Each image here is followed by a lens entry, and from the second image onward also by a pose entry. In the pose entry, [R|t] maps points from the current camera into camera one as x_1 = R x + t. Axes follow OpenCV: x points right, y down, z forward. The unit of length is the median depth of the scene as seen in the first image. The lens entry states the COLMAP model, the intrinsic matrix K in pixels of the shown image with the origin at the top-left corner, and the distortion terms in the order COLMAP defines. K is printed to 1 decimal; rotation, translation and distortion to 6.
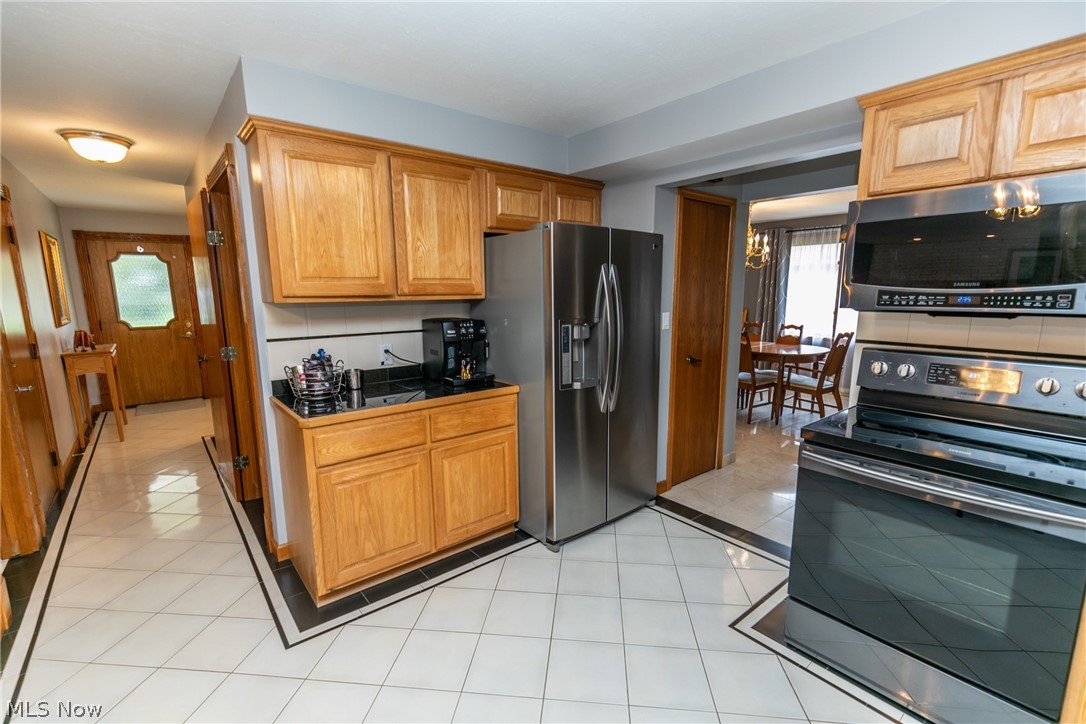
lens RADIAL K [[485.0, 0, 547.9], [0, 485.0, 367.0], [0, 0, 1]] dist [0.009140, -0.002649]
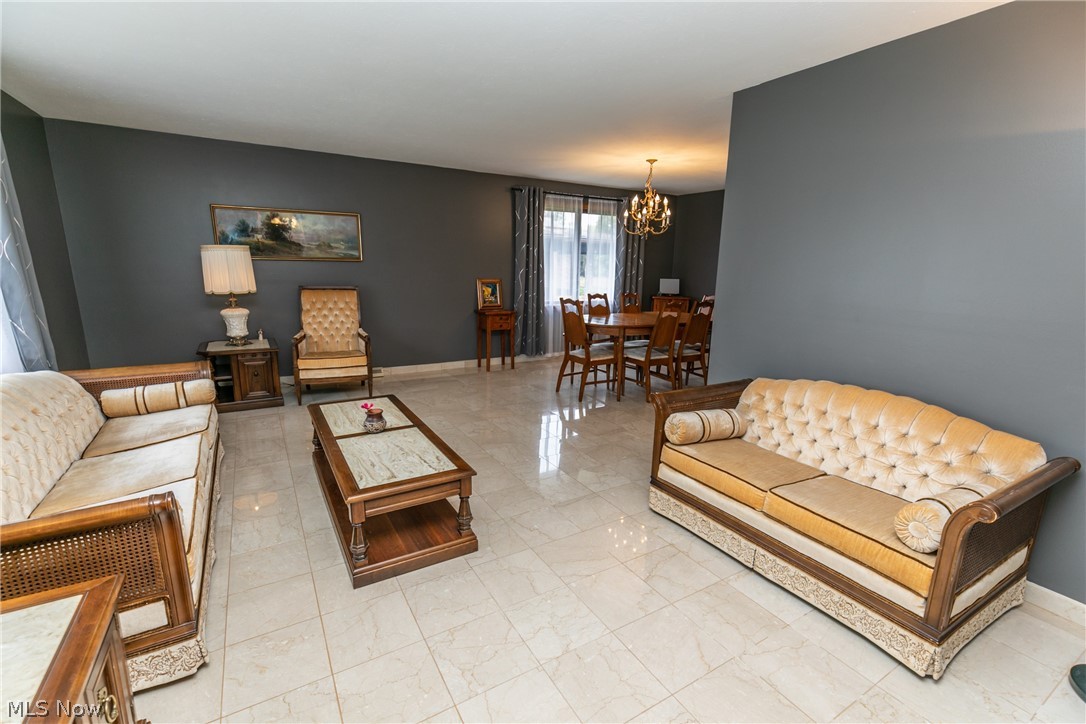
lens RADIAL K [[485.0, 0, 543.4], [0, 485.0, 370.3], [0, 0, 1]] dist [0.009140, -0.002649]
pose [[0.131926, -0.211208, 0.968497, -1.680231], [0.134169, 0.971851, 0.193663, -0.489026], [-0.982138, 0.104393, 0.156550, 3.395498]]
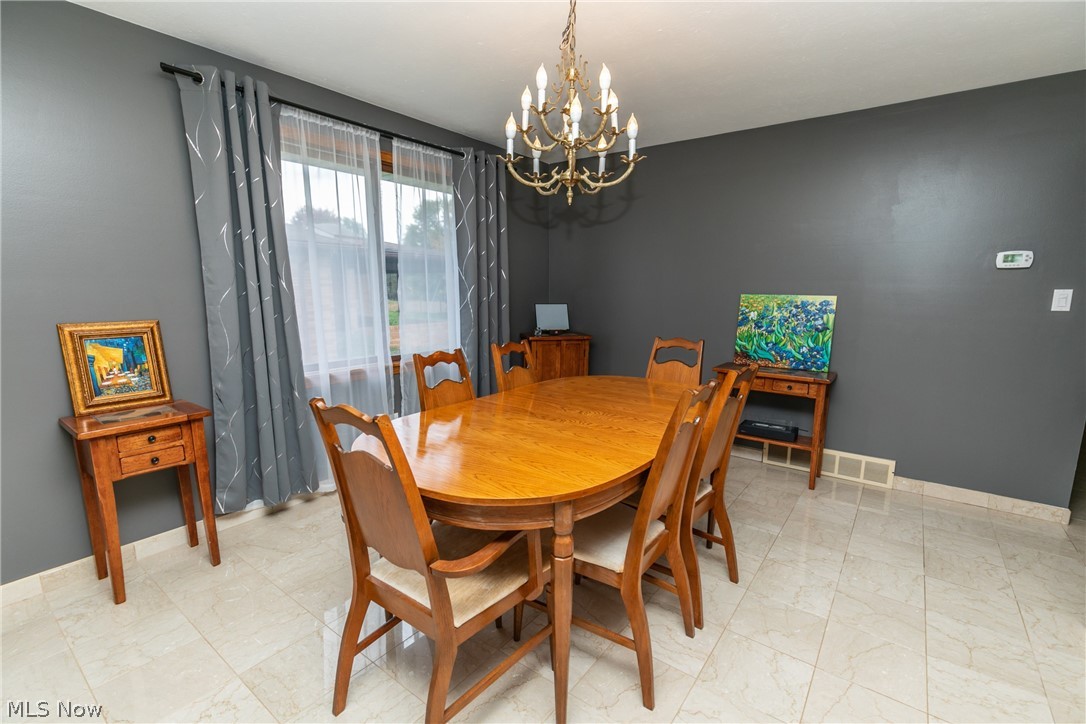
lens RADIAL K [[485.0, 0, 546.3], [0, 485.0, 371.1], [0, 0, 1]] dist [0.009140, -0.002649]
pose [[-0.244112, -0.161616, 0.956185, 0.325572], [0.151366, 0.967579, 0.202185, -0.468723], [-0.957861, 0.194090, -0.211735, 3.502254]]
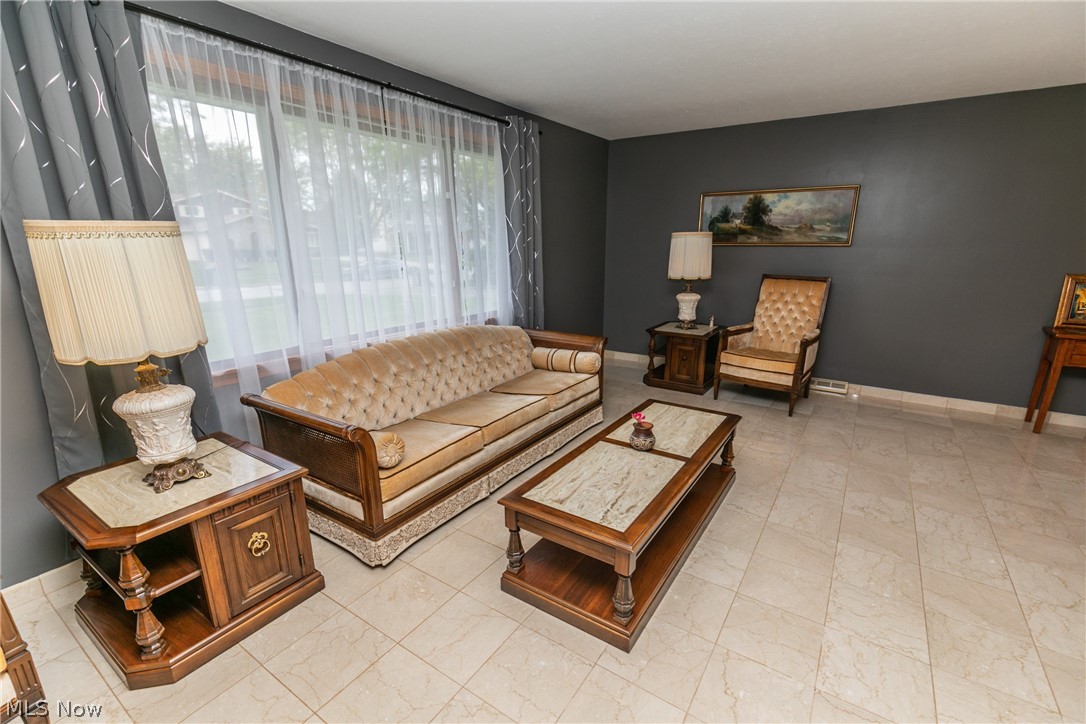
lens RADIAL K [[485.0, 0, 545.9], [0, 485.0, 370.0], [0, 0, 1]] dist [0.009140, -0.002649]
pose [[0.953650, -0.075747, 0.291228, -0.928674], [0.044816, 0.992758, 0.111459, -0.443765], [-0.297561, -0.093241, 0.950139, 3.030893]]
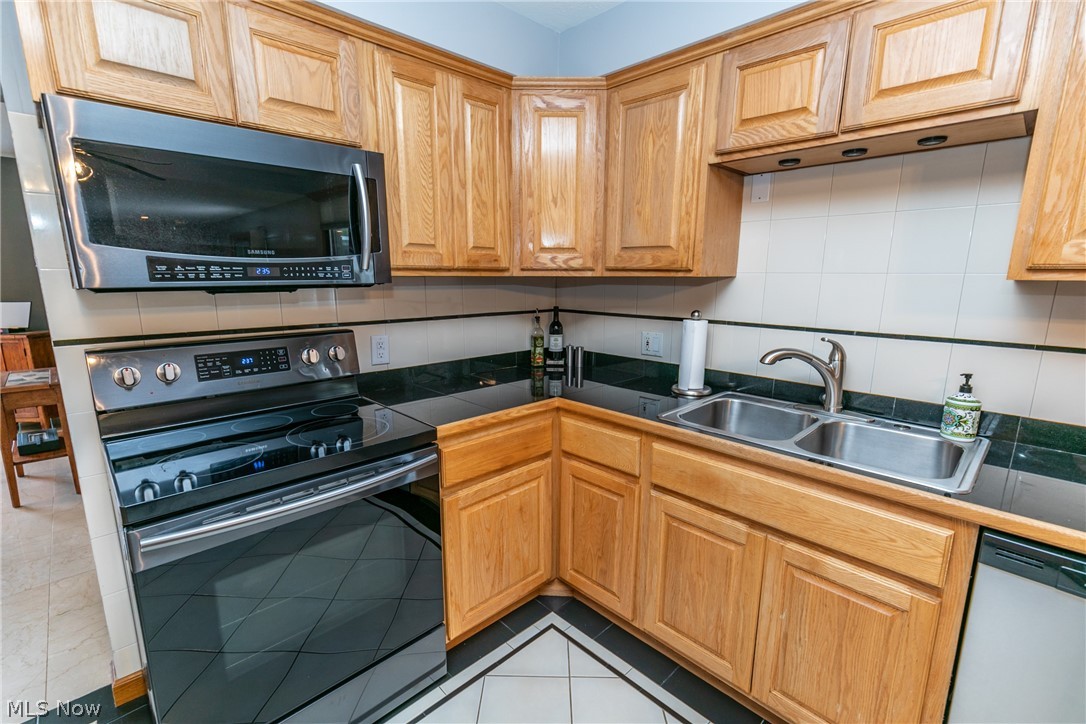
lens RADIAL K [[485.0, 0, 539.1], [0, 485.0, 365.5], [0, 0, 1]] dist [0.009140, -0.002649]
pose [[-0.080499, -0.185034, 0.979430, -0.021685], [0.157106, 0.967981, 0.195783, -0.065513], [-0.984295, 0.169635, -0.048851, 0.562945]]
